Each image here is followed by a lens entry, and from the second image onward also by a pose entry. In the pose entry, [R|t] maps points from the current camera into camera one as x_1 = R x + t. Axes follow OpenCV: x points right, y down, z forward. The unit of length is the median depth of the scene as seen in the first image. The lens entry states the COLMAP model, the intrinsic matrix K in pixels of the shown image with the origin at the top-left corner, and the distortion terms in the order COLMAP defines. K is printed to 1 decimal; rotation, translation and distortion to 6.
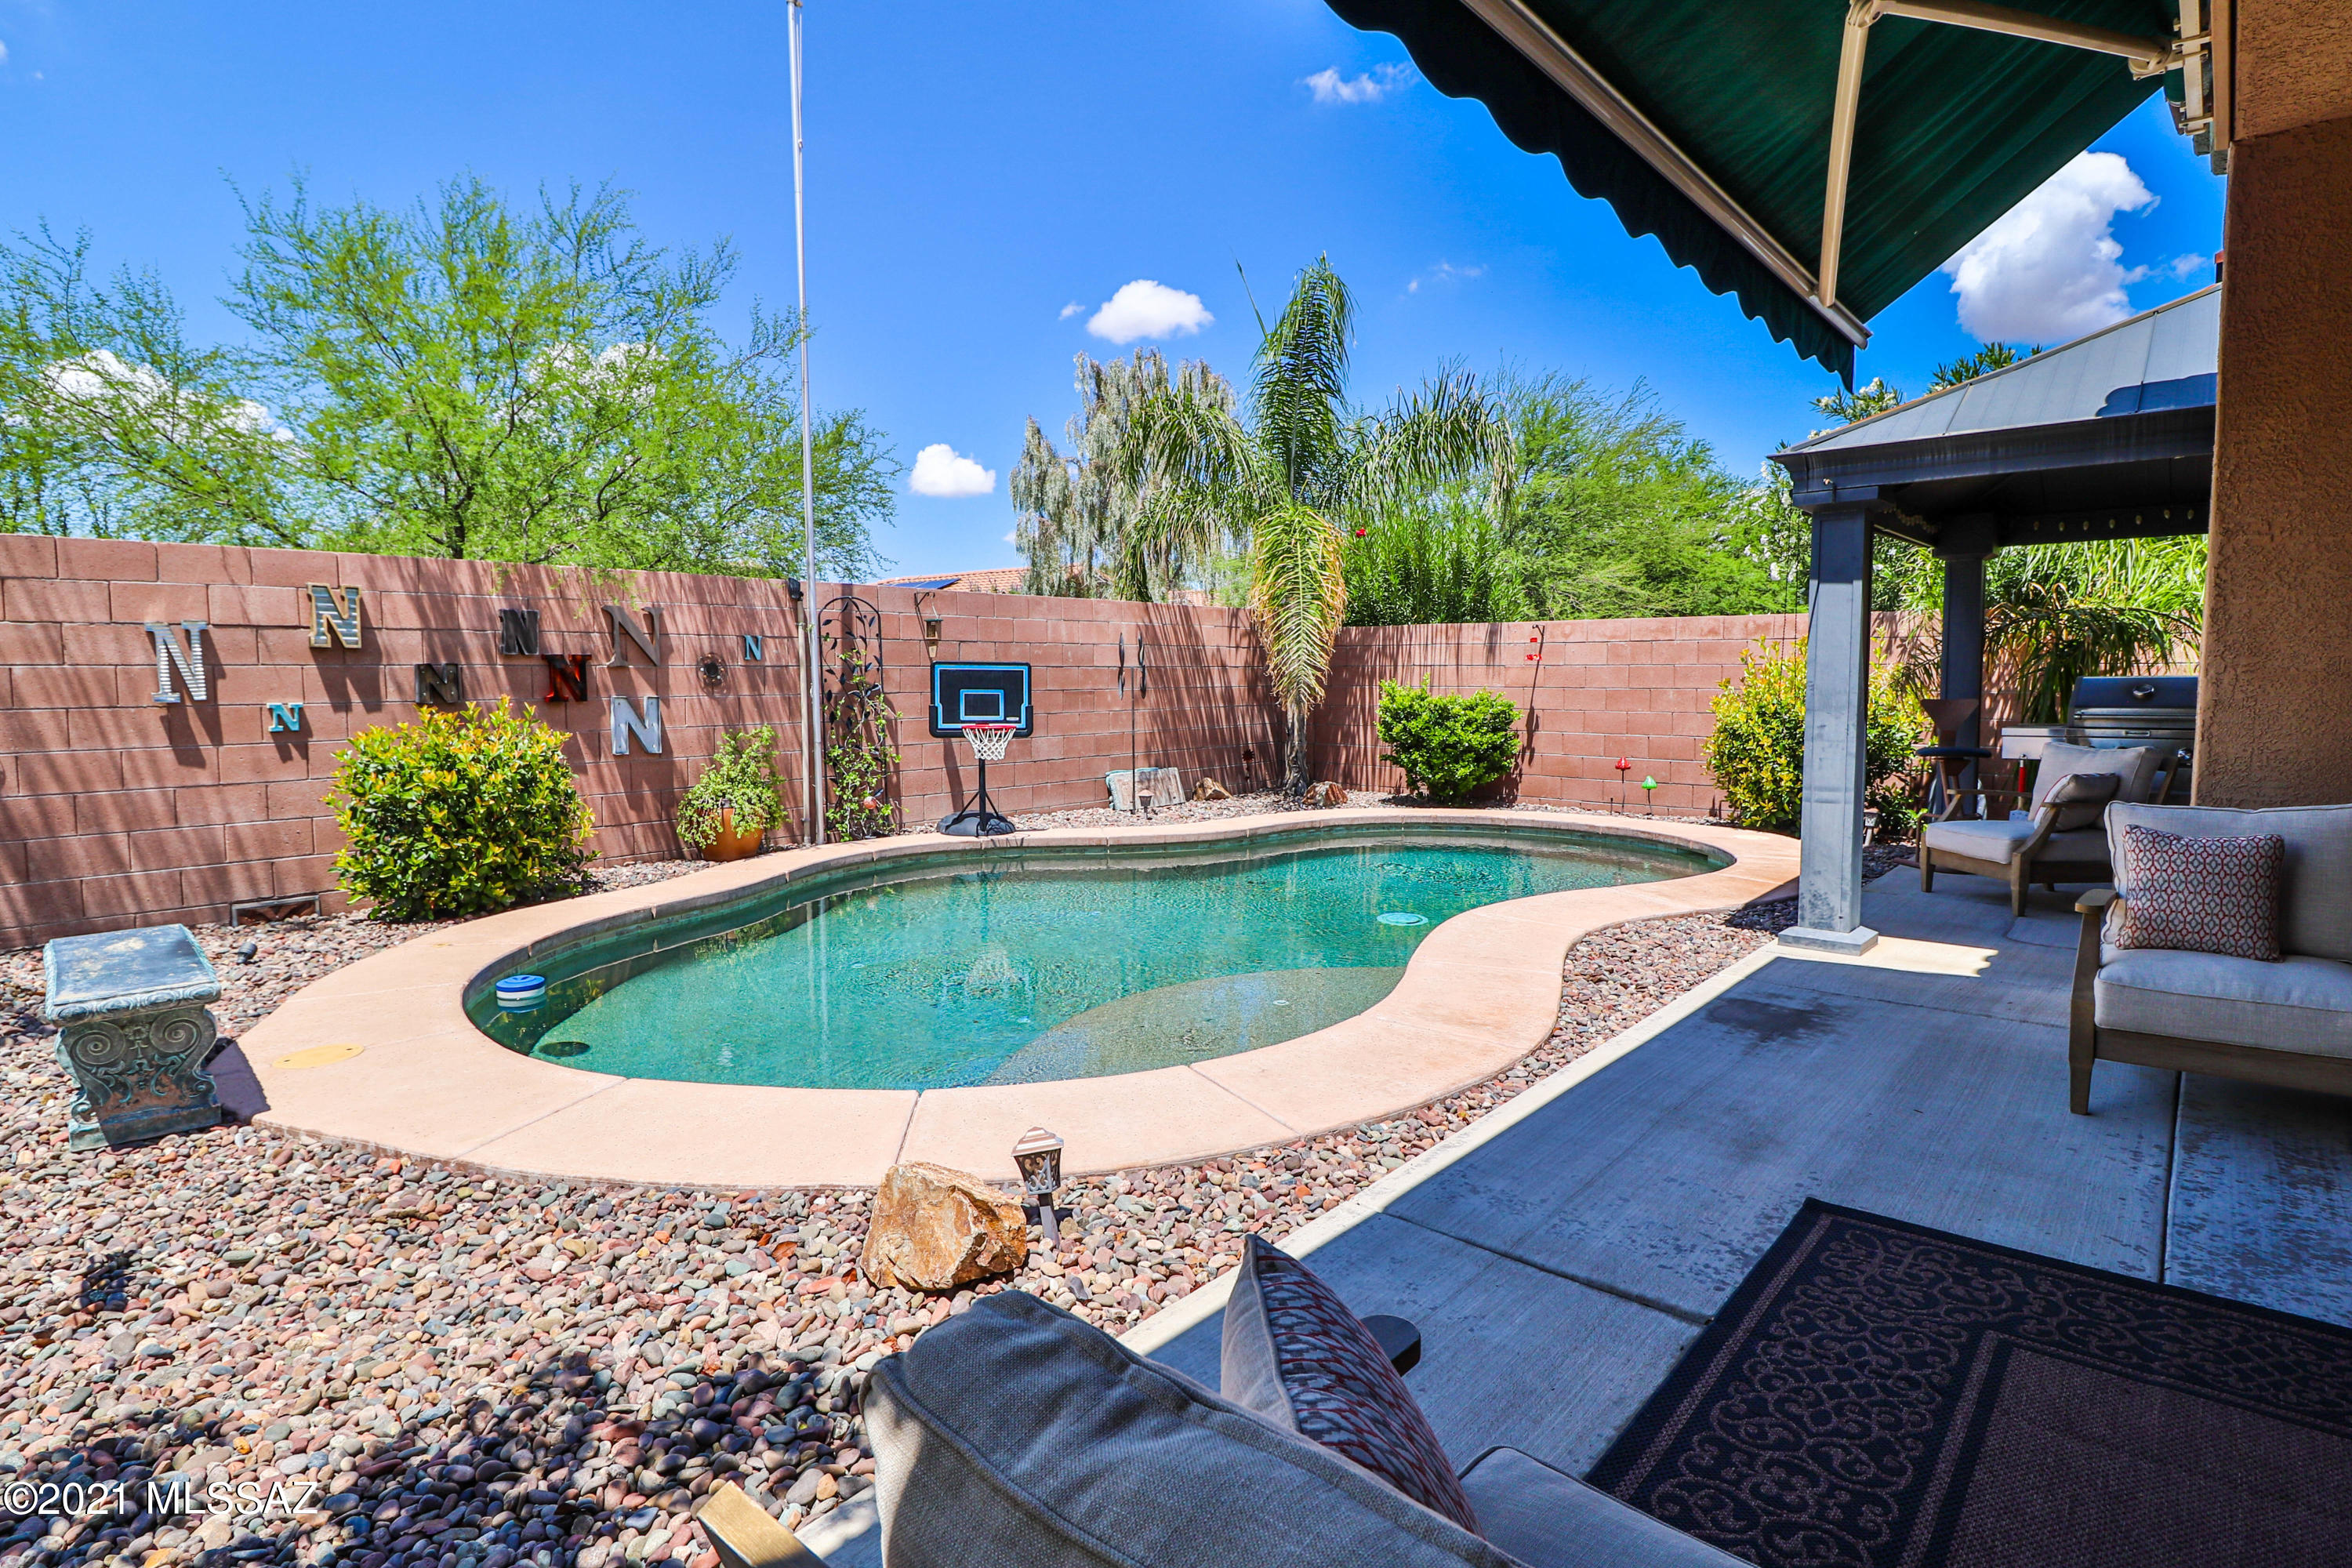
lens RADIAL K [[1212.4, 0, 1168.3], [0, 1212.4, 777.3], [0, 0, 1]] dist [0.001108, -0.015783]
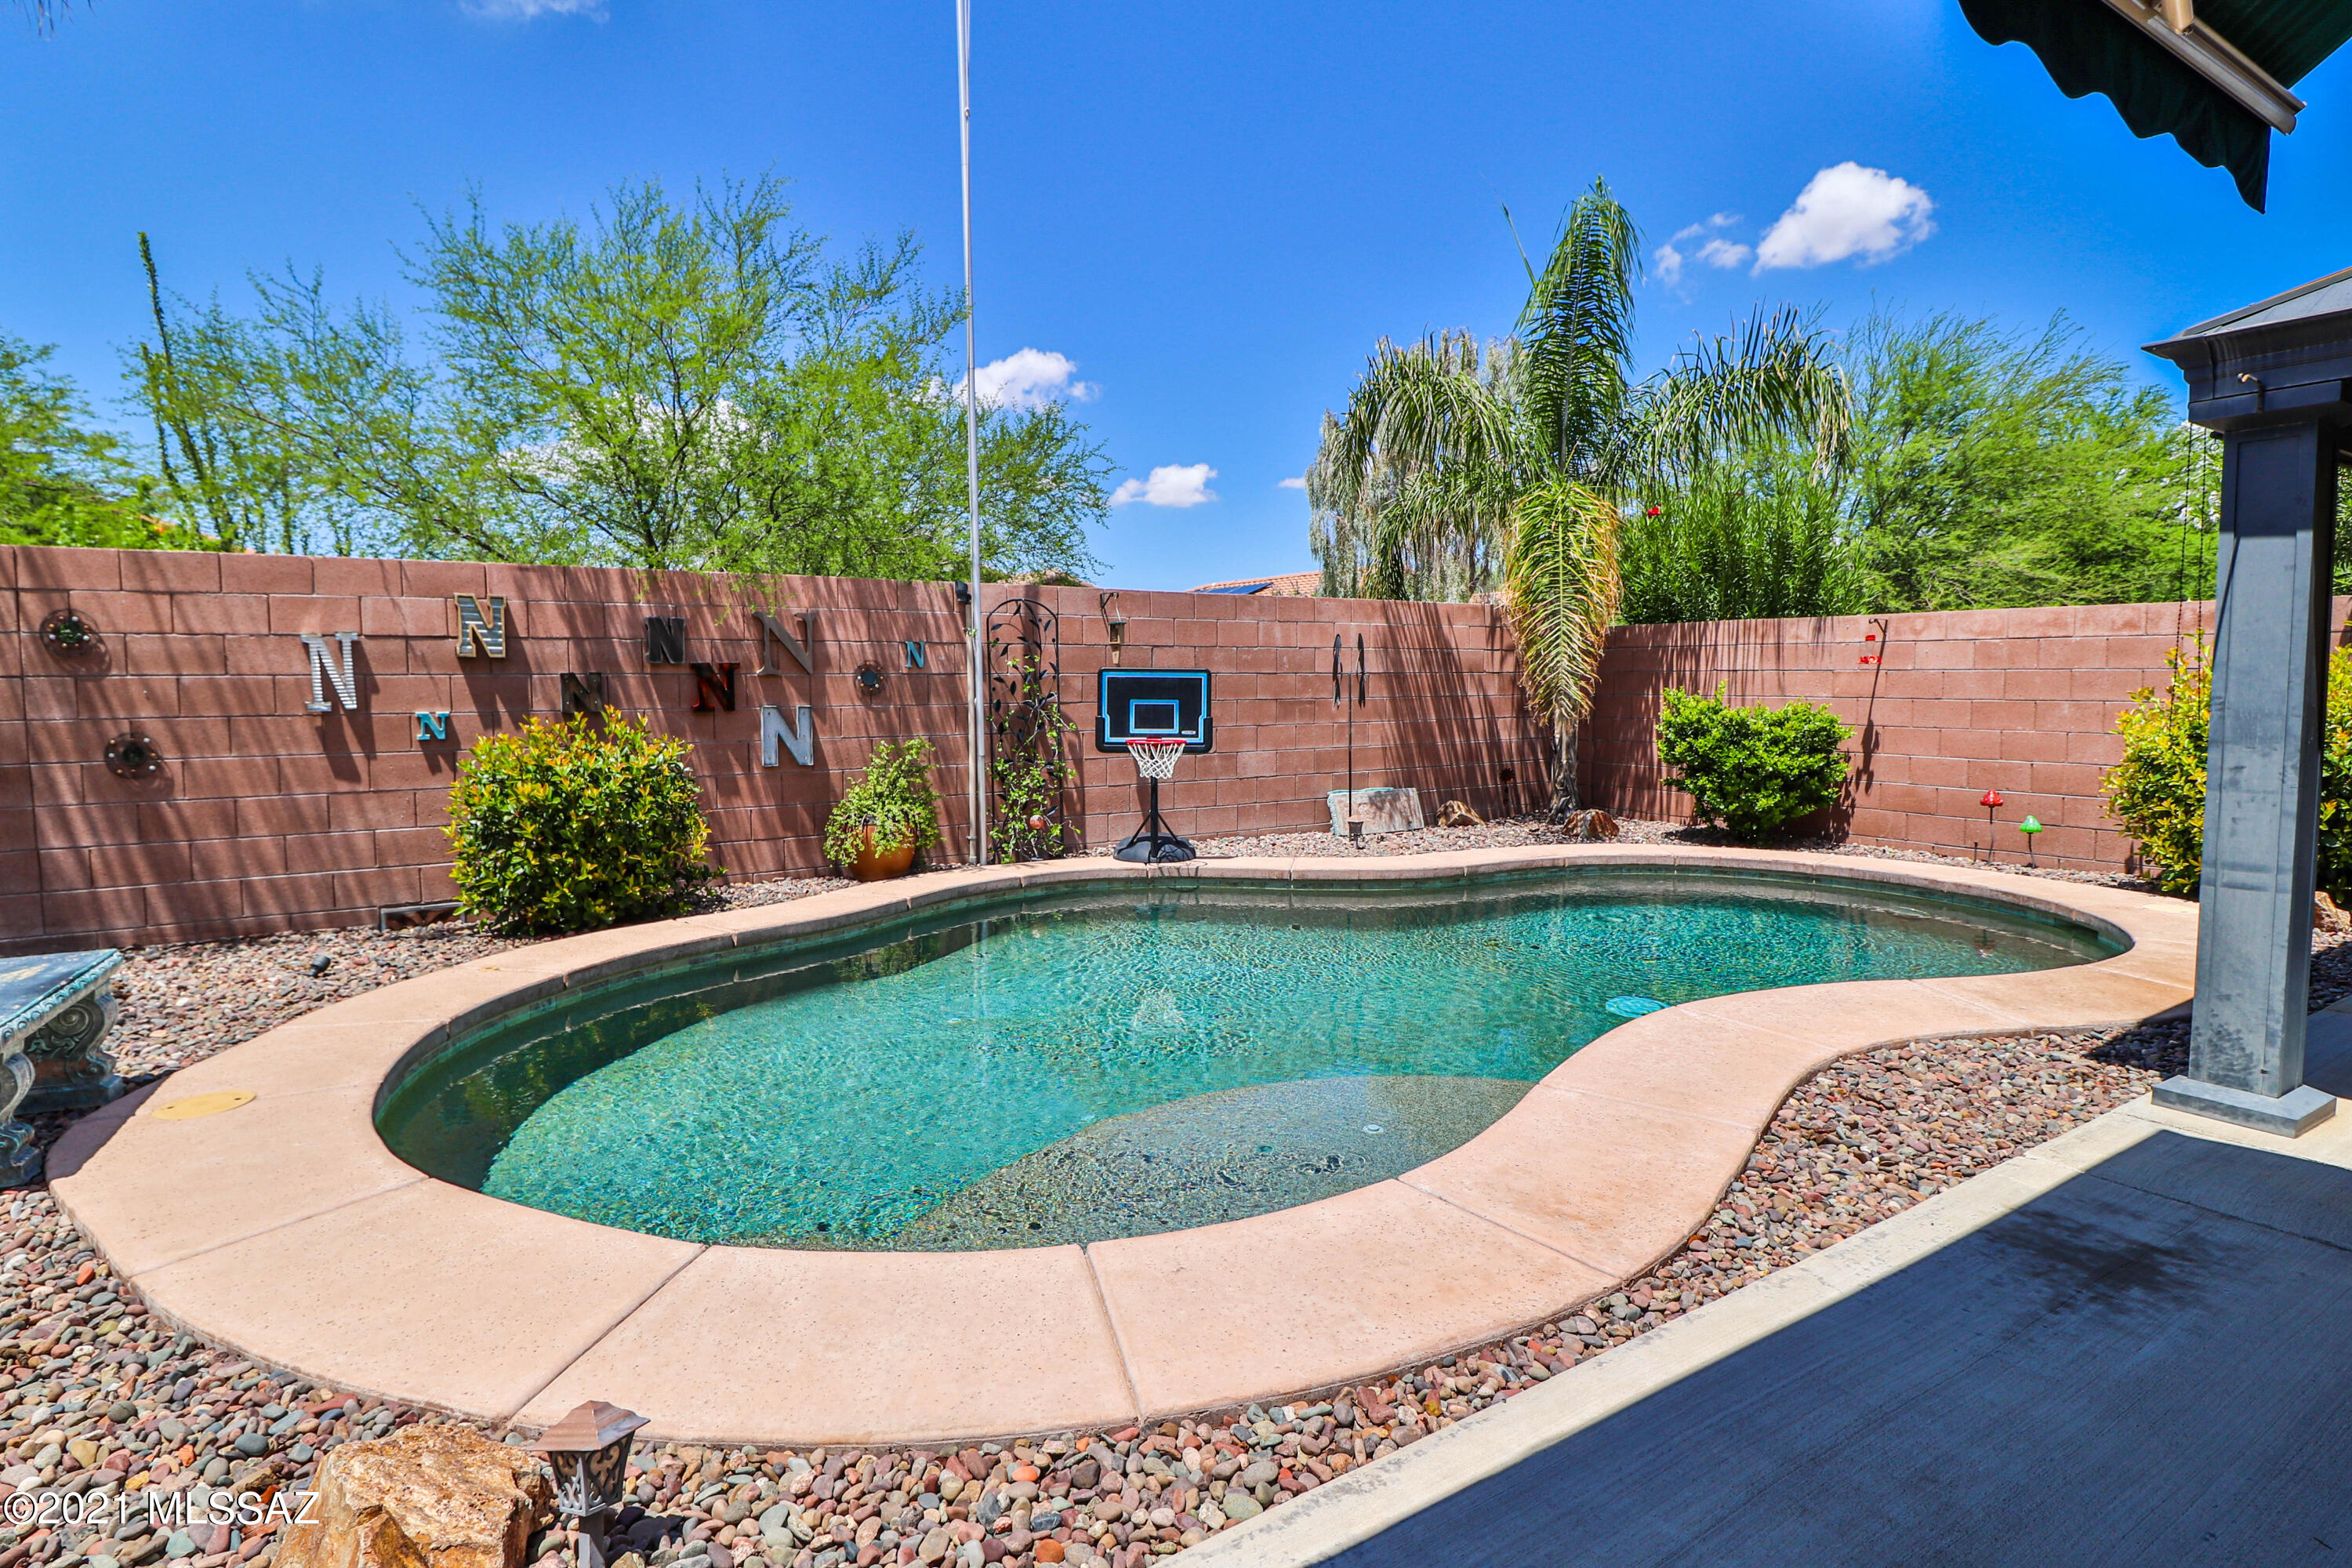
lens RADIAL K [[1212.4, 0, 1168.3], [0, 1212.4, 777.3], [0, 0, 1]] dist [0.001108, -0.015783]
pose [[0.959163, 0.021288, -0.282050, 0.109403], [-0.022446, 0.999748, -0.000873, -0.014421], [0.281961, 0.007168, 0.959399, 0.145172]]
